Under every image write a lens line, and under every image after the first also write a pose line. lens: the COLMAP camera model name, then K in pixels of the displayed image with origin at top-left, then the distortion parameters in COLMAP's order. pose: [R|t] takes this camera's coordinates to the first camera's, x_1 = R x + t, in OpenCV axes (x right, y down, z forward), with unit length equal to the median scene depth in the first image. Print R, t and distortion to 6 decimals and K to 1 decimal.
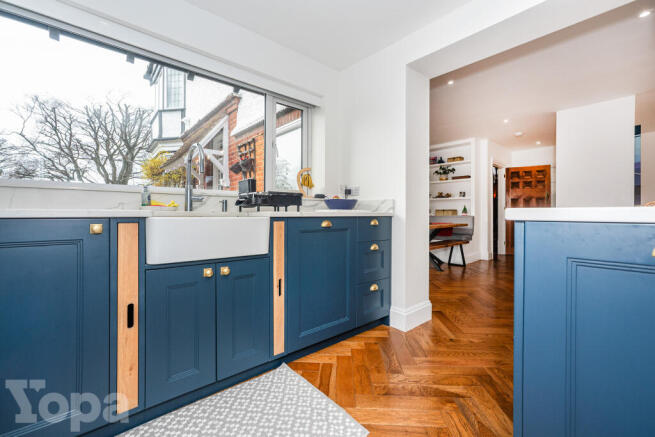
lens RADIAL K [[281.2, 0, 334.4], [0, 281.2, 215.4], [0, 0, 1]] dist [0.006199, 0.001899]
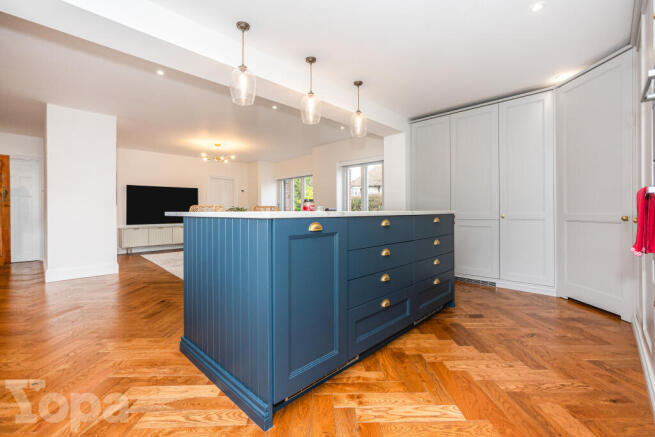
lens RADIAL K [[281.2, 0, 327.6], [0, 281.2, 216.1], [0, 0, 1]] dist [0.006199, 0.001899]
pose [[-0.069265, -0.020418, 0.997389, -0.479780], [0.012625, 0.999693, 0.021342, -0.011798], [-0.997518, 0.014070, -0.068986, 0.344540]]
